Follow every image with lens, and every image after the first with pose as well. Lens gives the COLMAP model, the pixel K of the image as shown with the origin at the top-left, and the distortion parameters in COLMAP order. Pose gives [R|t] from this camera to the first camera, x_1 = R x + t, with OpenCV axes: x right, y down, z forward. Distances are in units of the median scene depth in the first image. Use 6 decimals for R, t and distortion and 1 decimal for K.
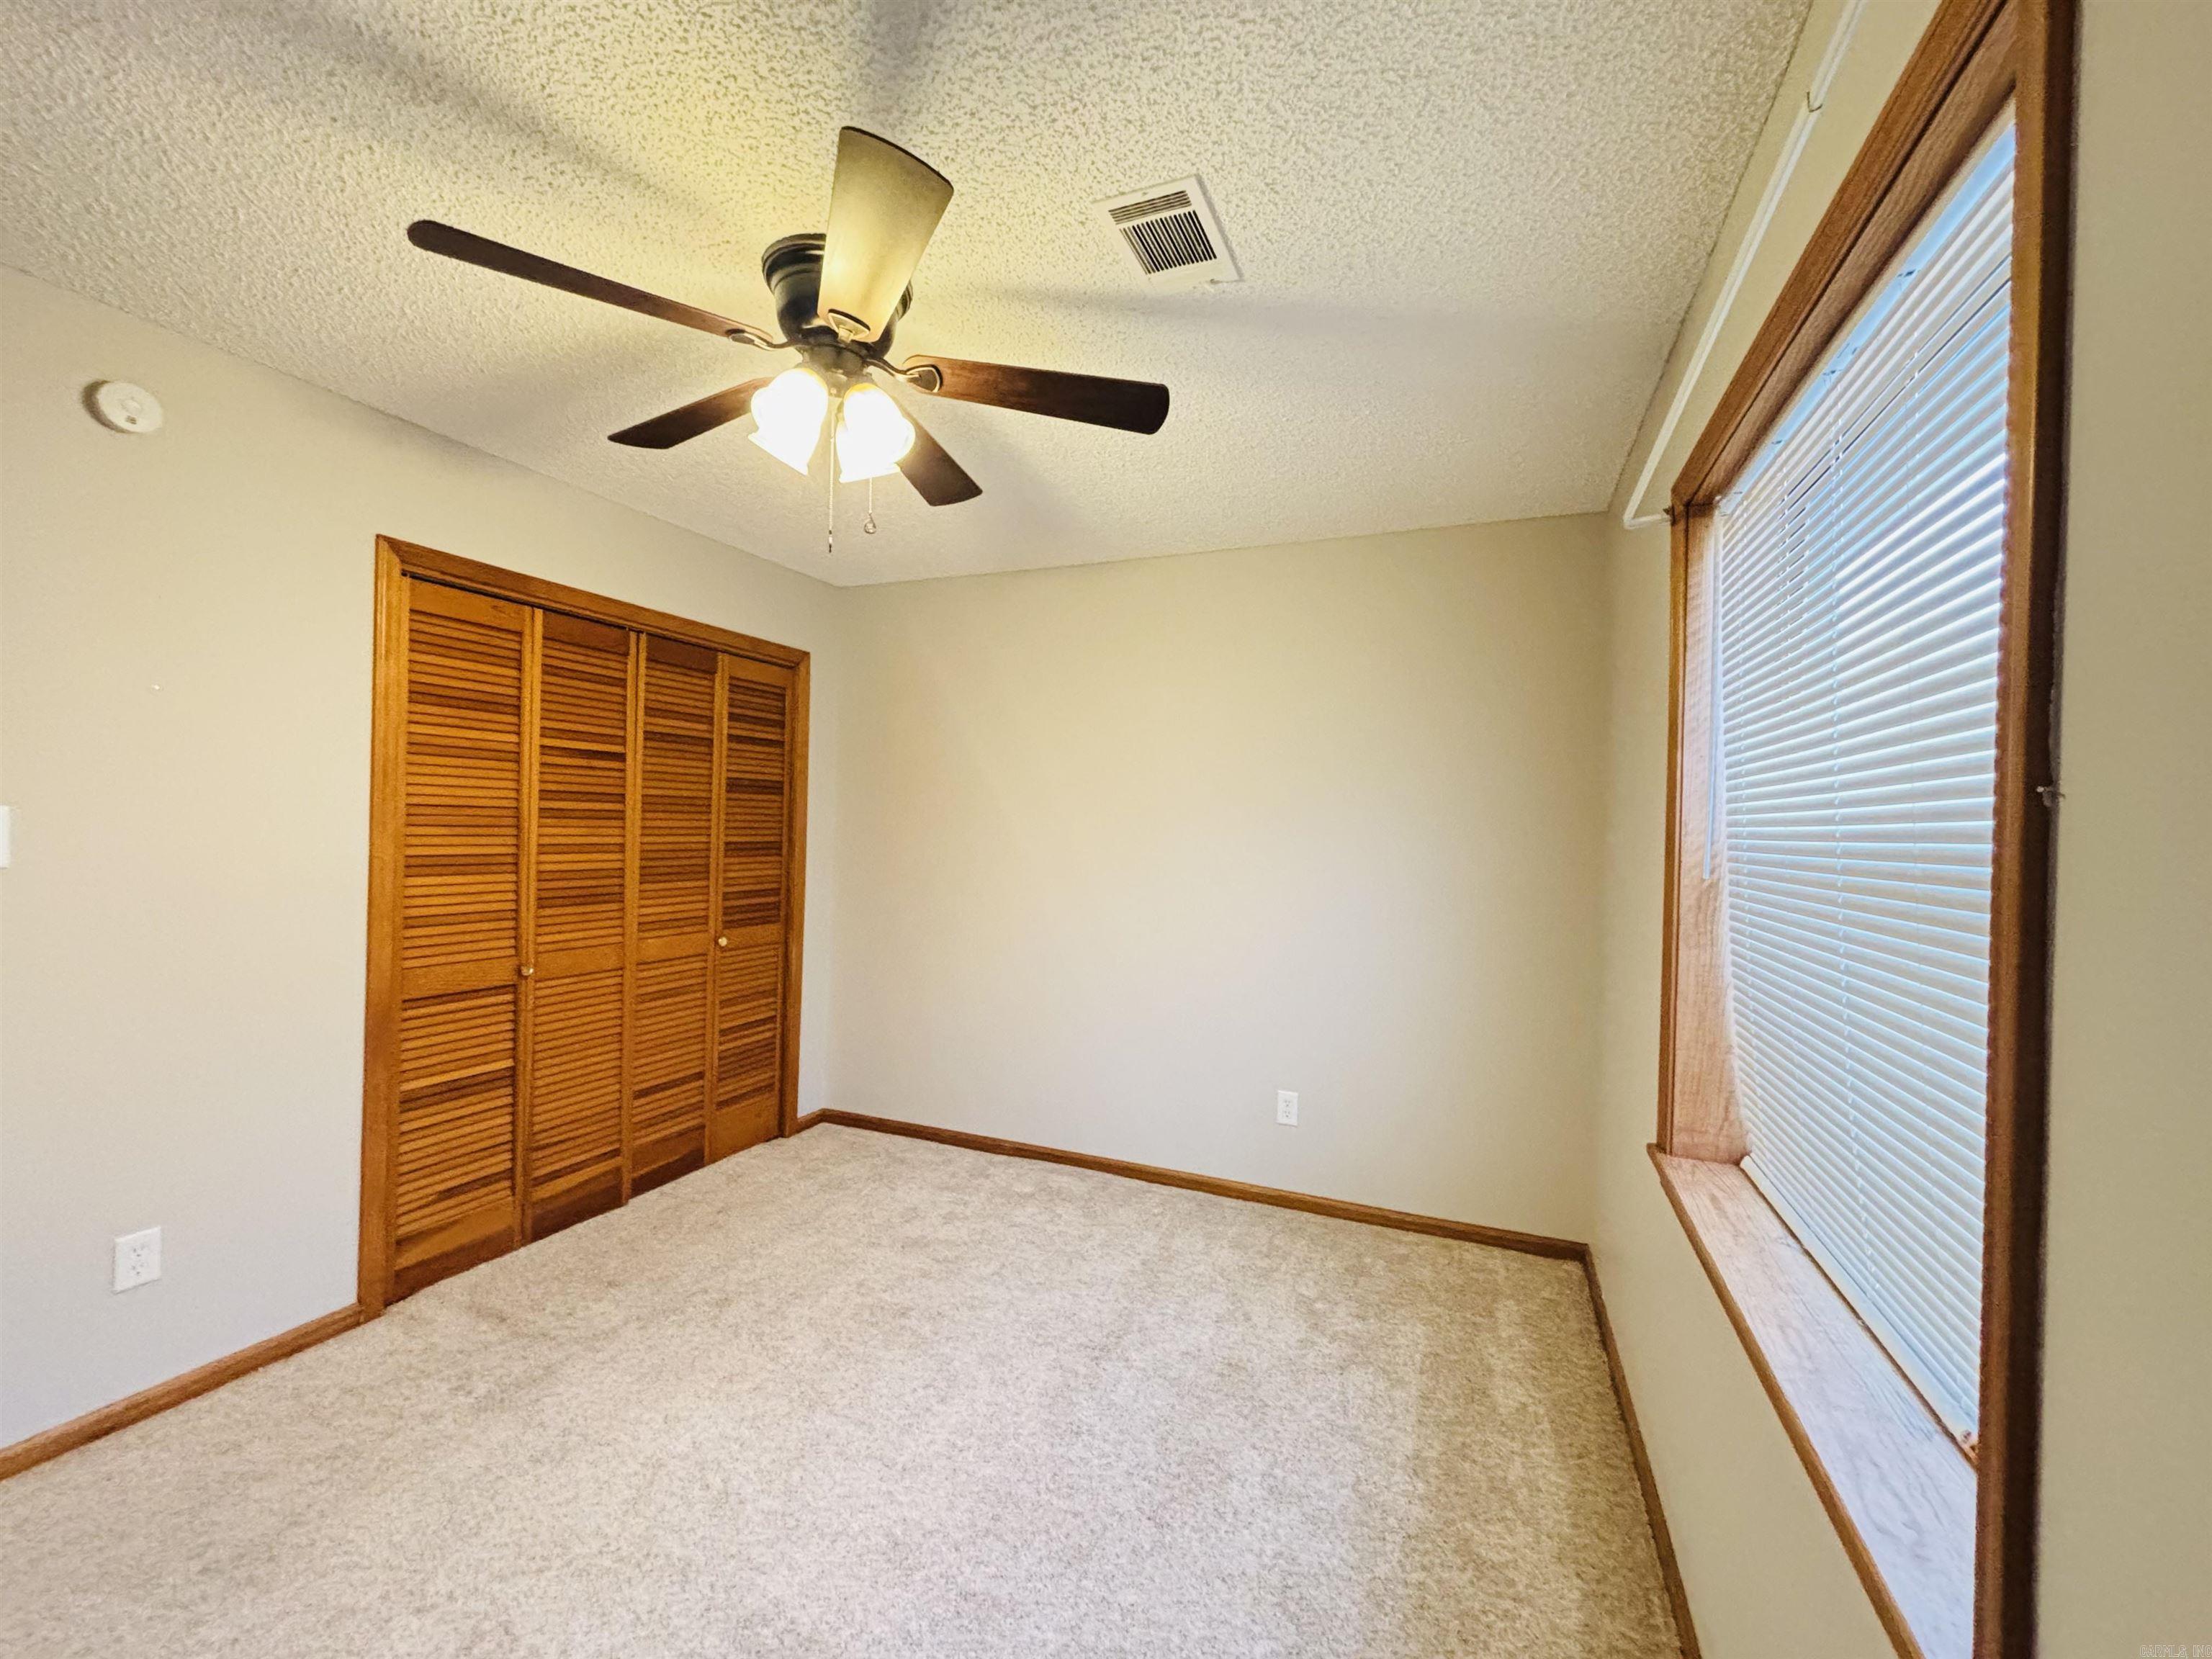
lens RADIAL K [[897.5, 0, 1105.5], [0, 897.5, 823.4], [0, 0, 1]] dist [-0.000294, -0.000677]
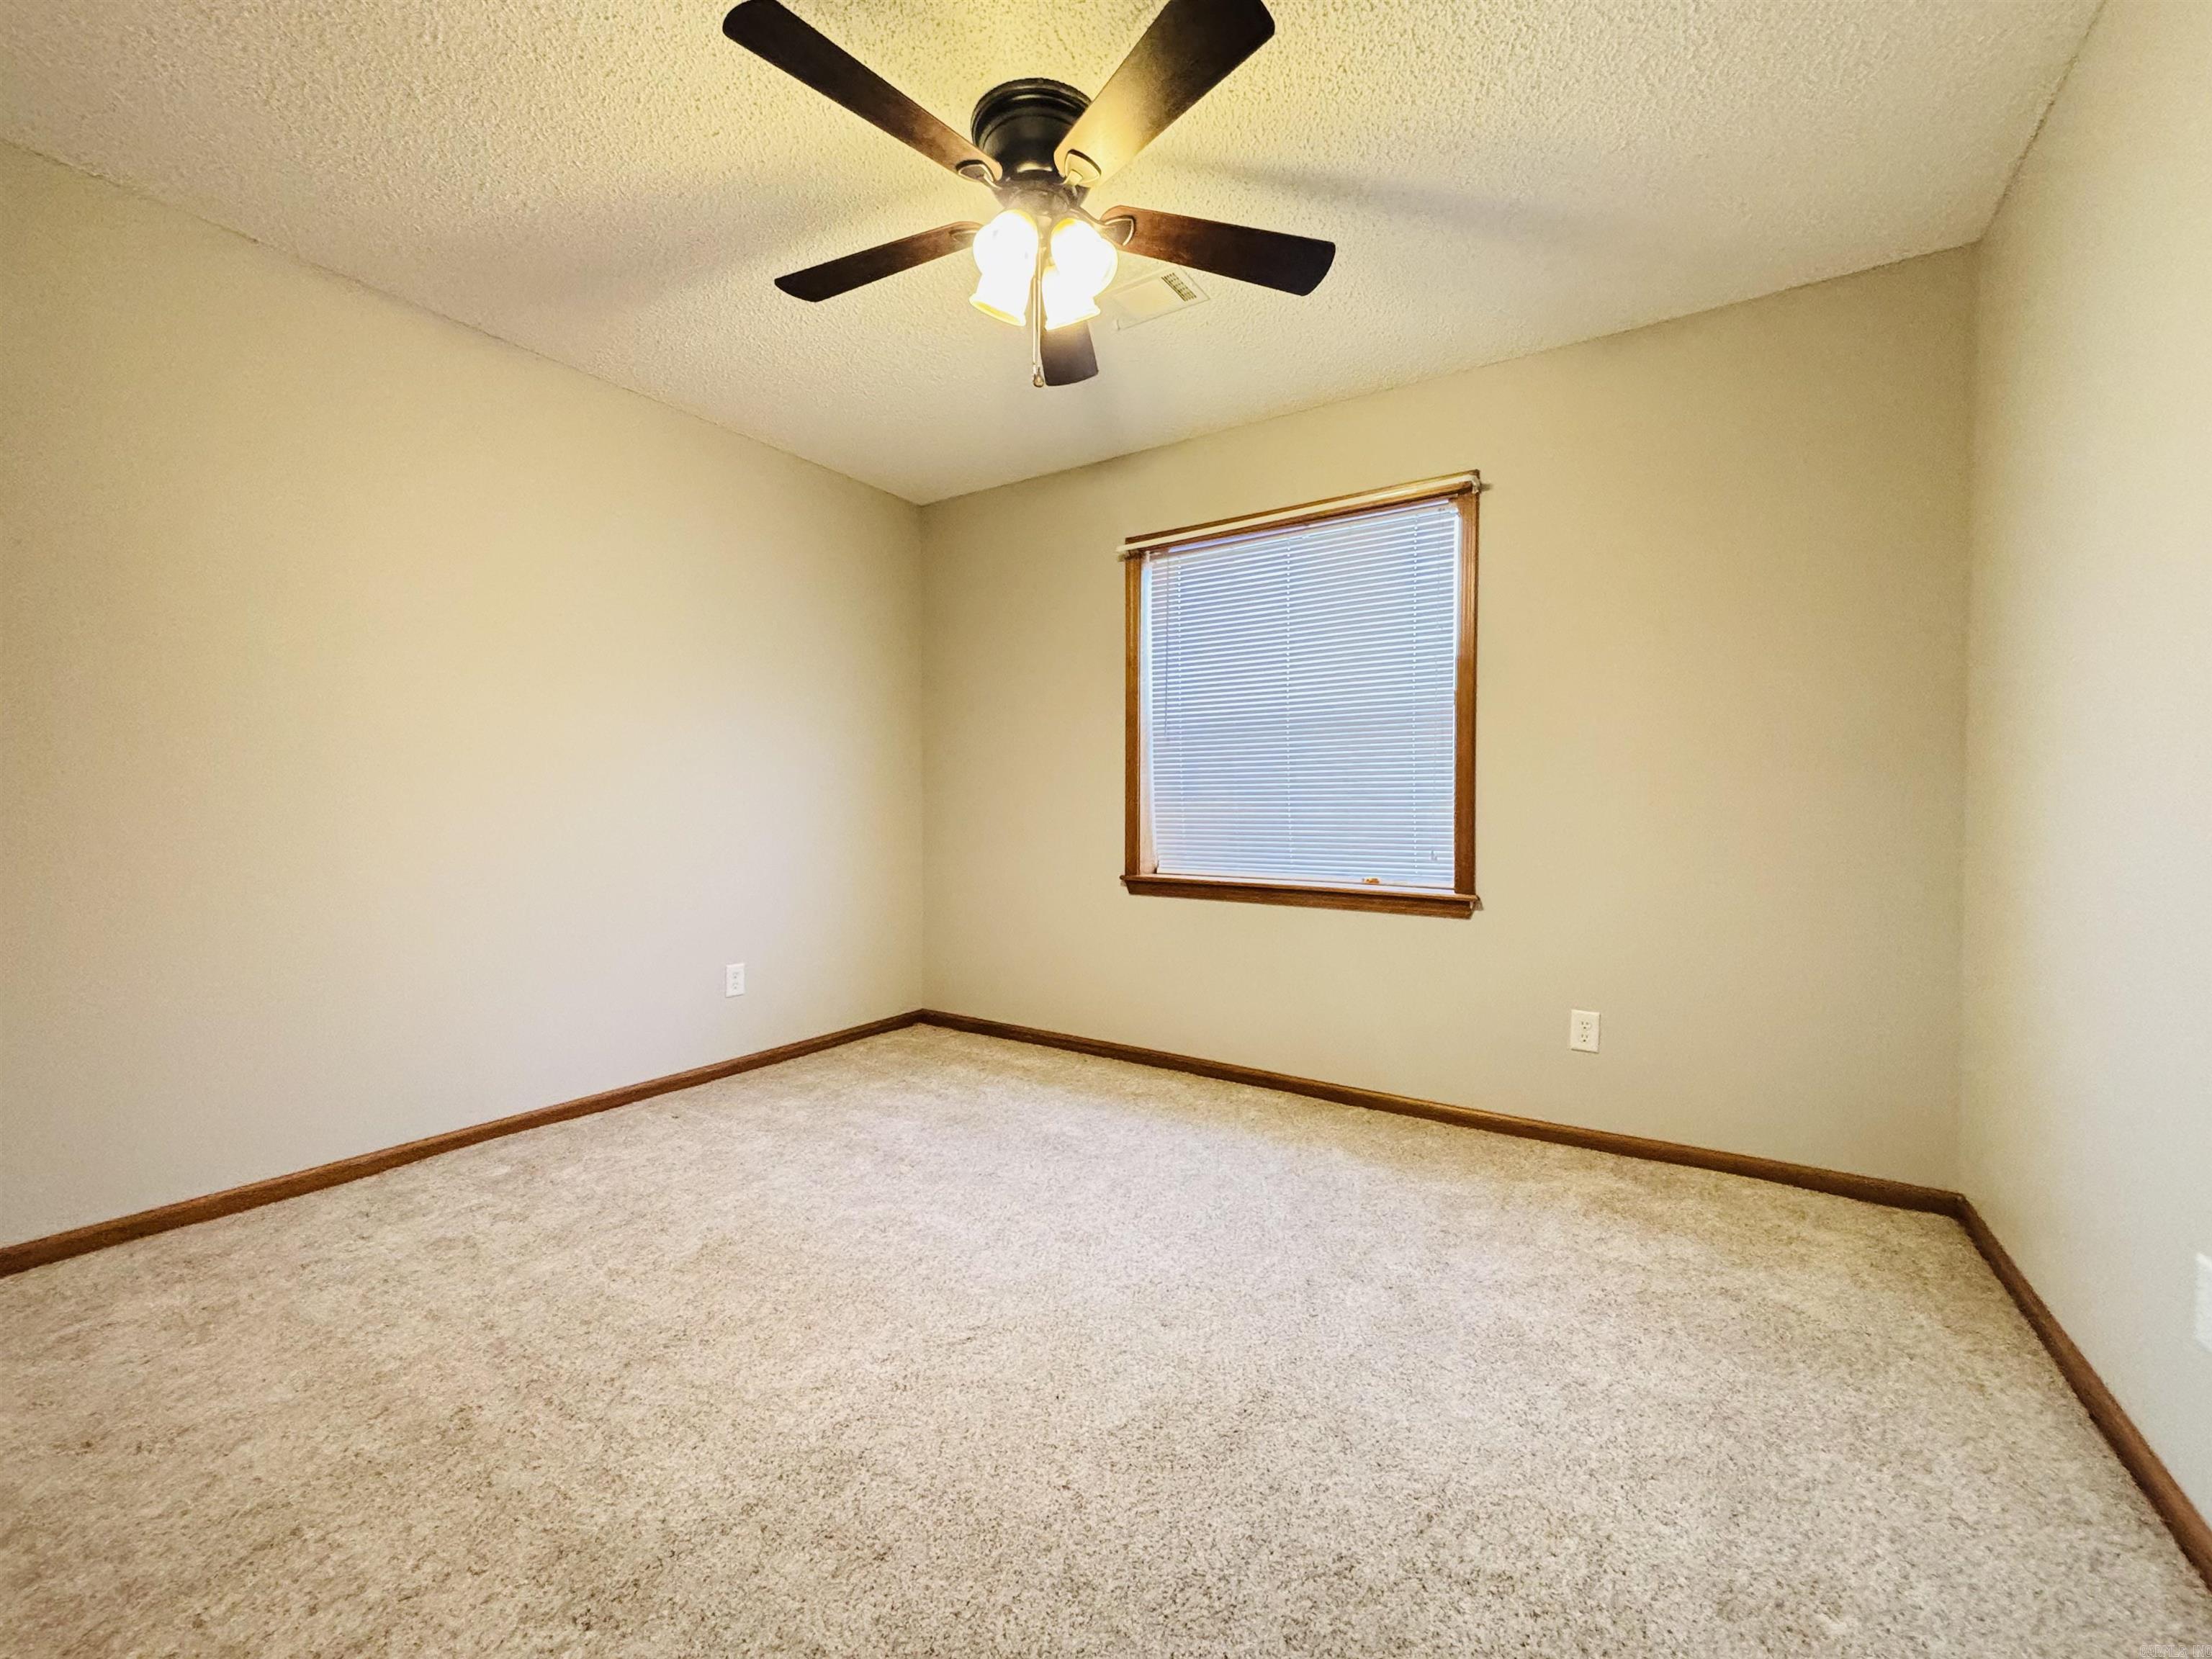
lens RADIAL K [[897.5, 0, 1093.6], [0, 897.5, 825.5], [0, 0, 1]] dist [-0.000294, -0.000677]
pose [[0.187654, -0.041248, 0.981369, -0.821387], [0.002201, 0.999133, 0.041574, 0.104313], [-0.982233, -0.005642, 0.187582, 0.436056]]
